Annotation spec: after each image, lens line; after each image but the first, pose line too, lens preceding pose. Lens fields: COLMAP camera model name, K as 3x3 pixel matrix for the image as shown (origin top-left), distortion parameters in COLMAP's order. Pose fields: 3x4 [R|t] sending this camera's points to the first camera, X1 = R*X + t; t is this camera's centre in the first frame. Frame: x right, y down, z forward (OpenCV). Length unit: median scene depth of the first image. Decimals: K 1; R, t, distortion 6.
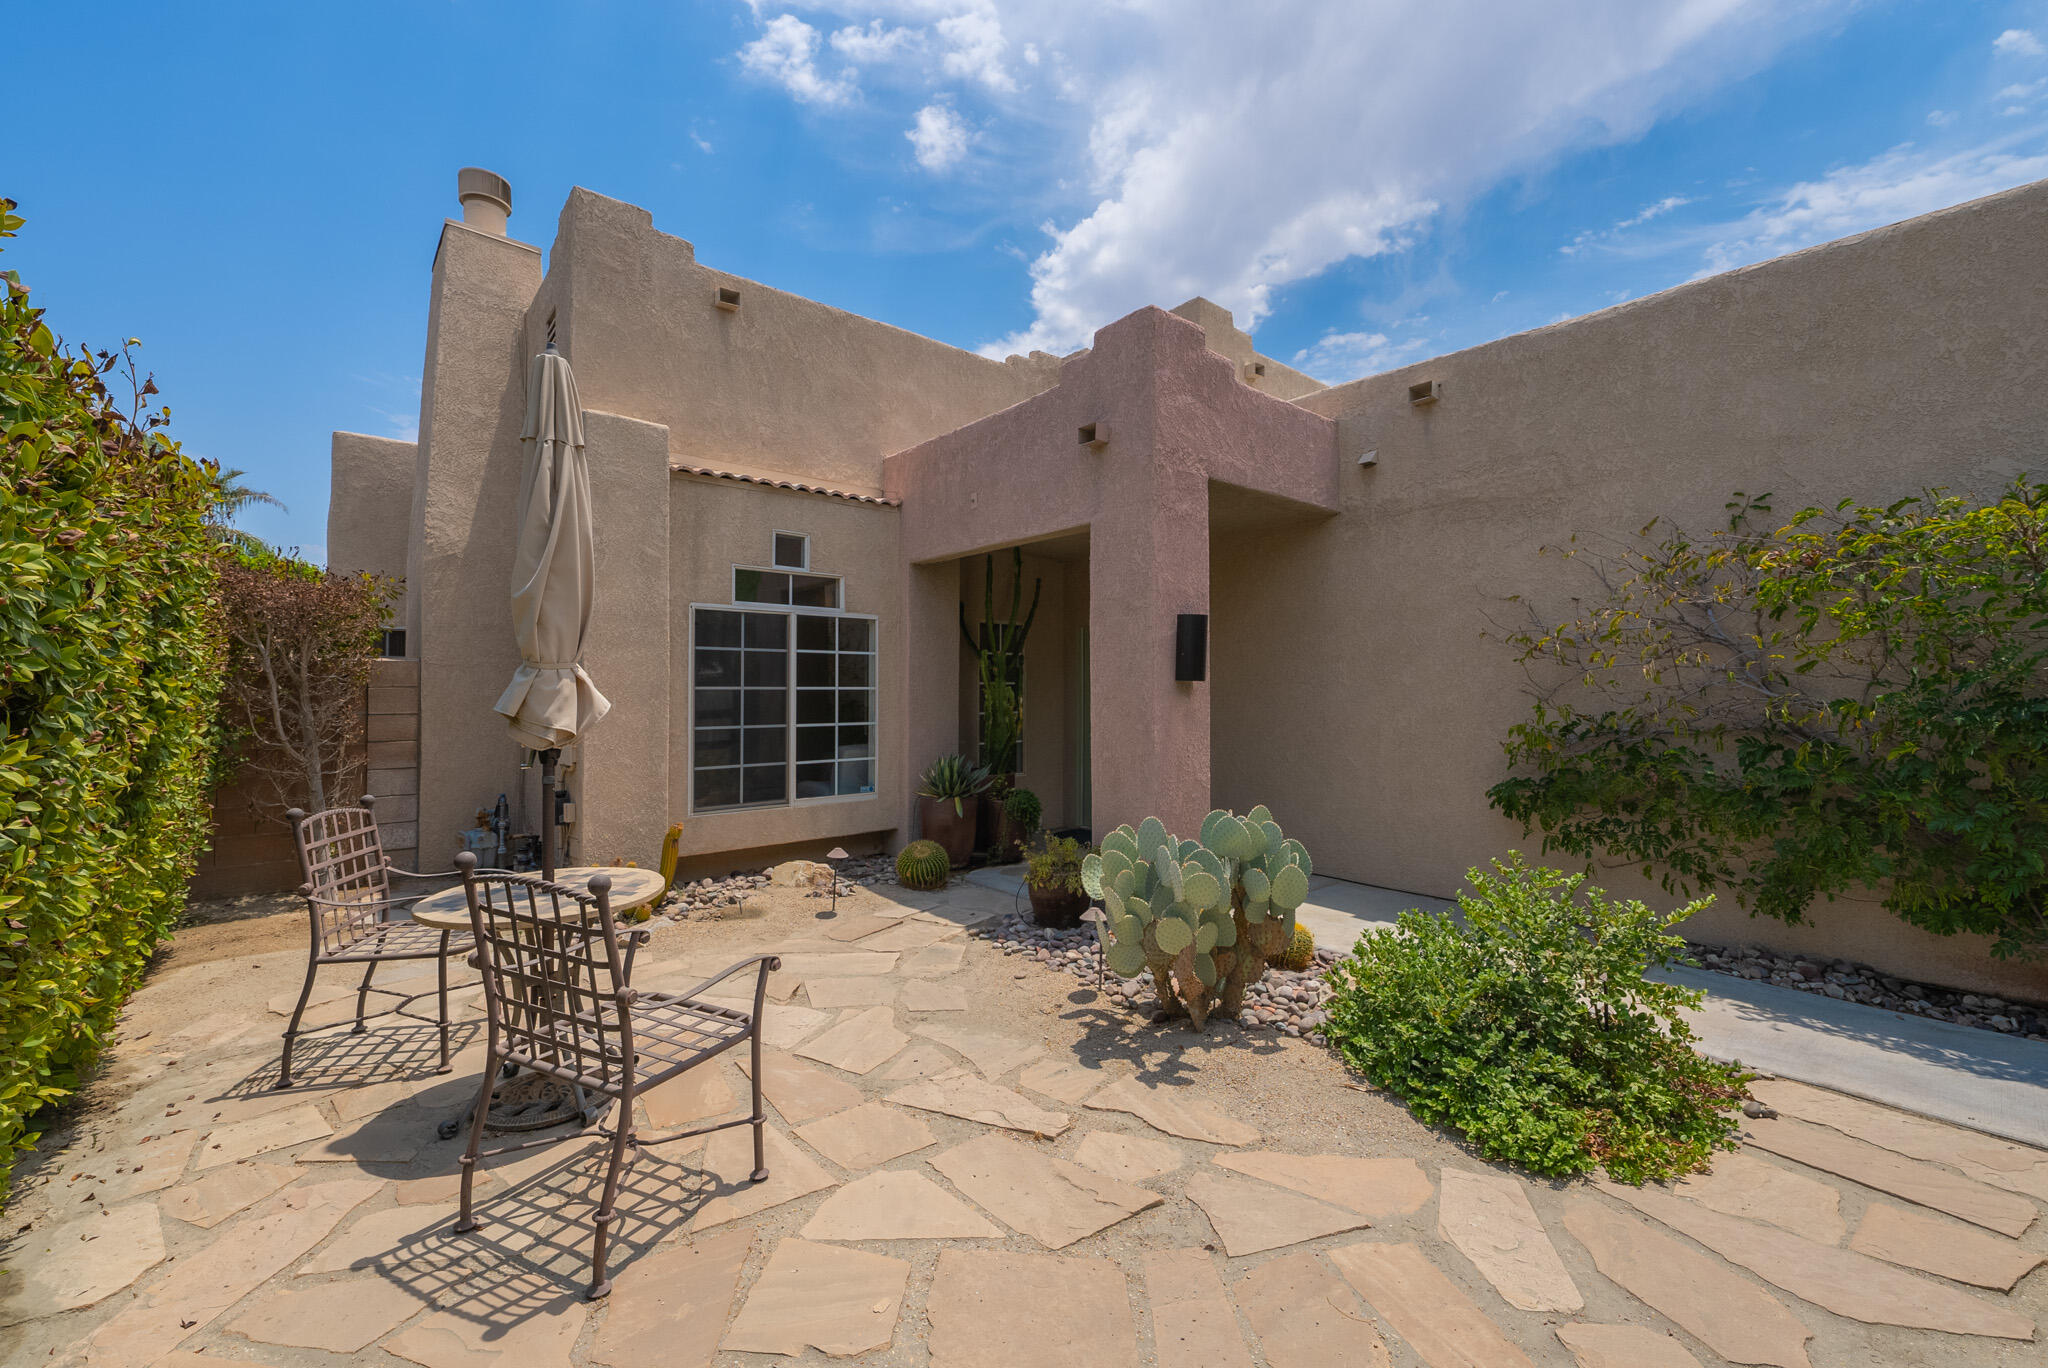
lens RADIAL K [[823.0, 0, 1025.8], [0, 823.0, 707.3], [0, 0, 1]] dist [0.000016, -0.000259]
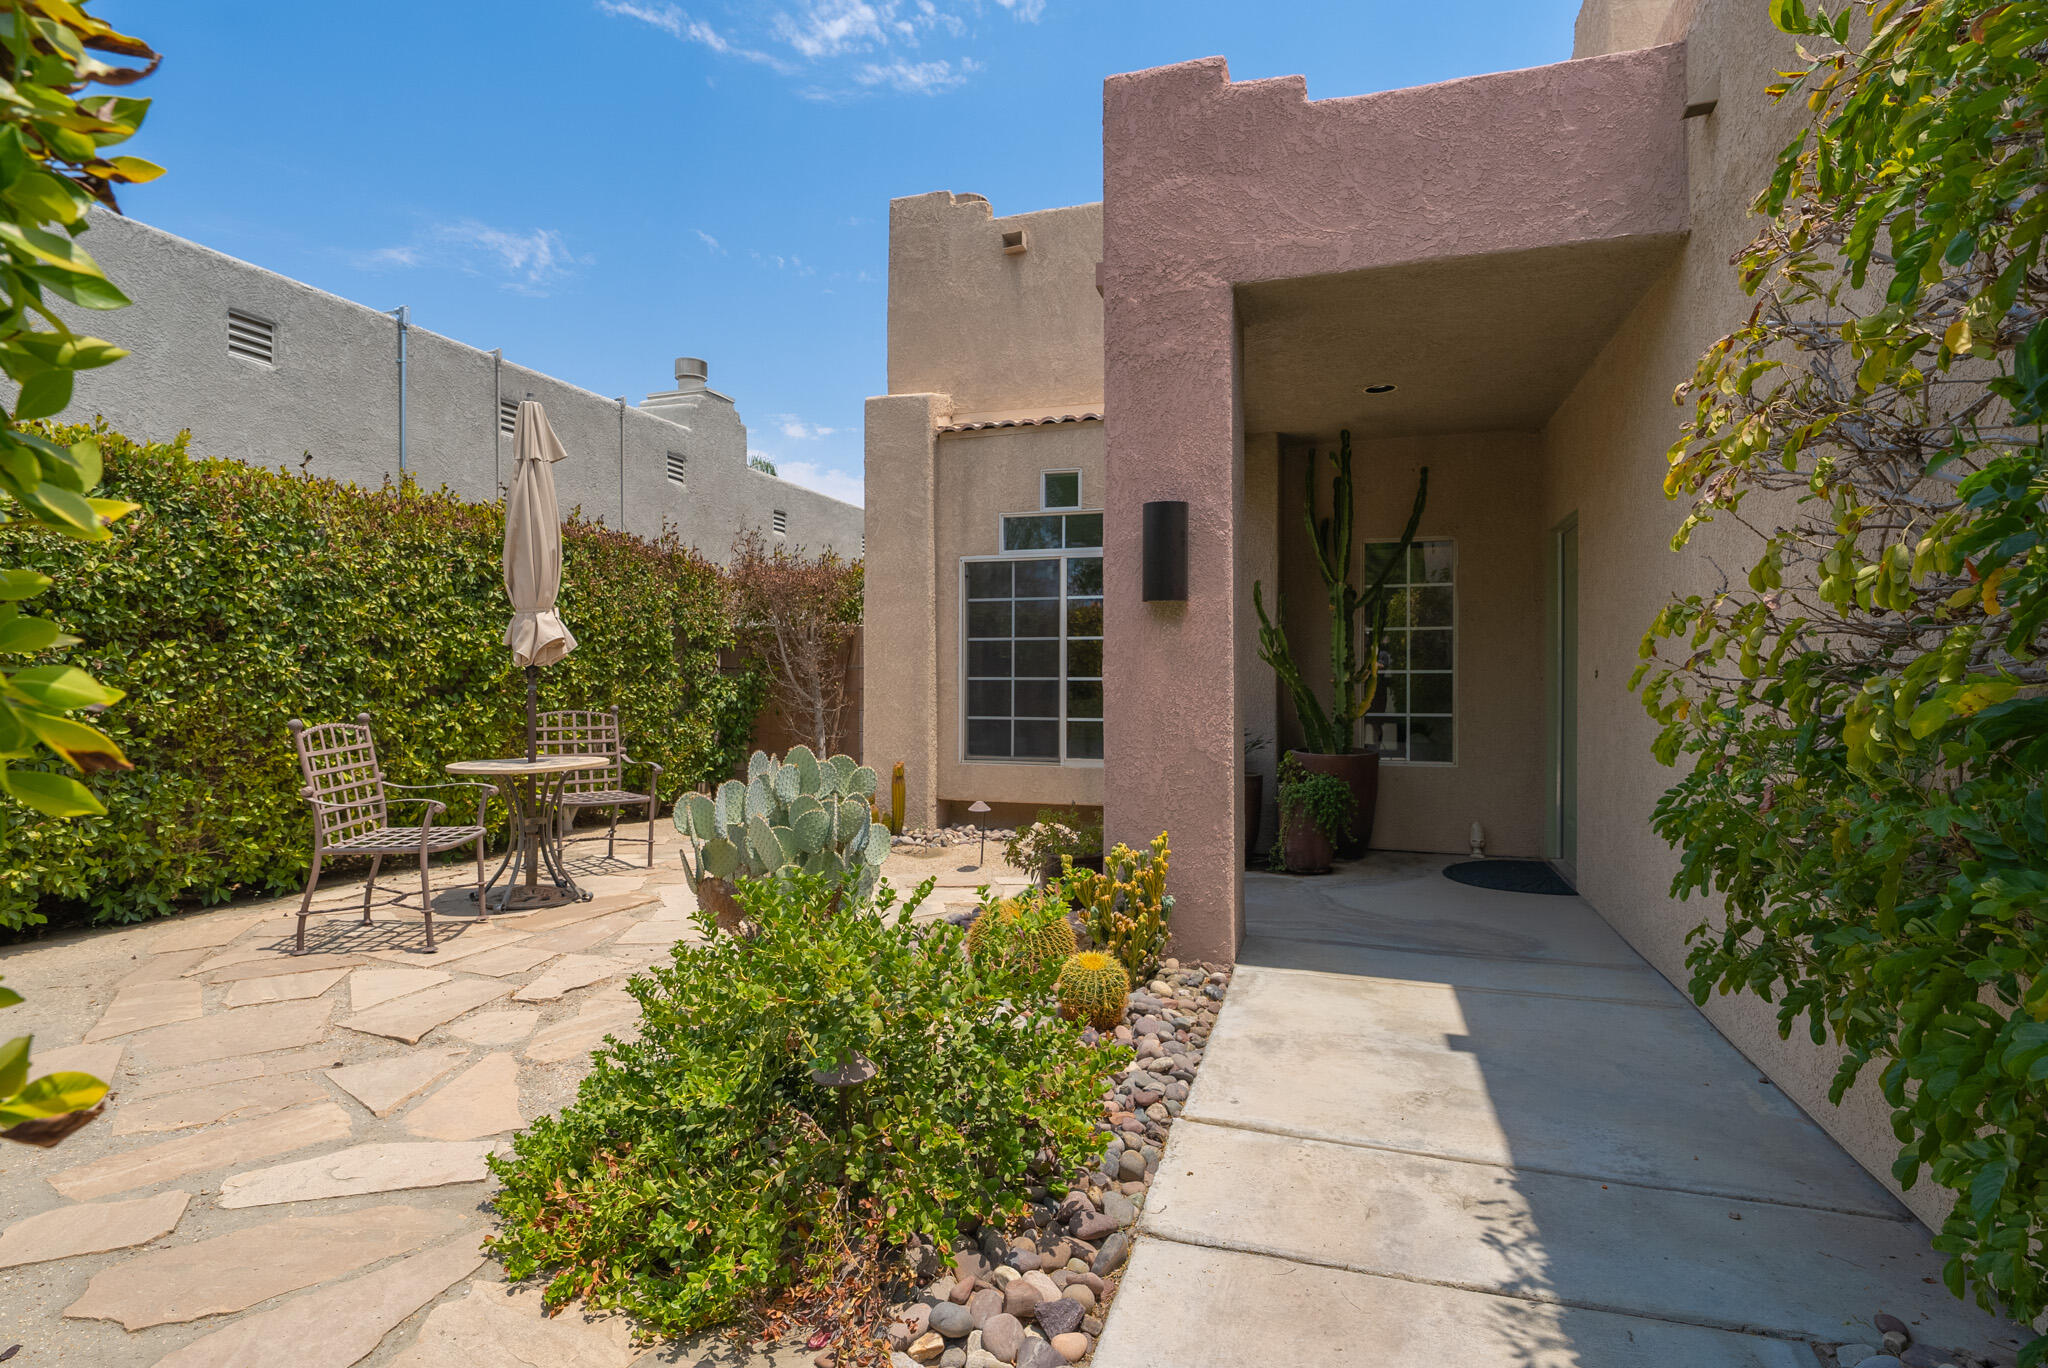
lens RADIAL K [[988.9, 0, 987.9], [0, 988.9, 712.1], [0, 0, 1]] dist [0.003502, -0.000368]
pose [[0.534251, 0.034809, -0.844609, 0.651768], [-0.018371, 0.999394, 0.029568, 0.030247], [0.845126, -0.000280, 0.534567, 0.351048]]
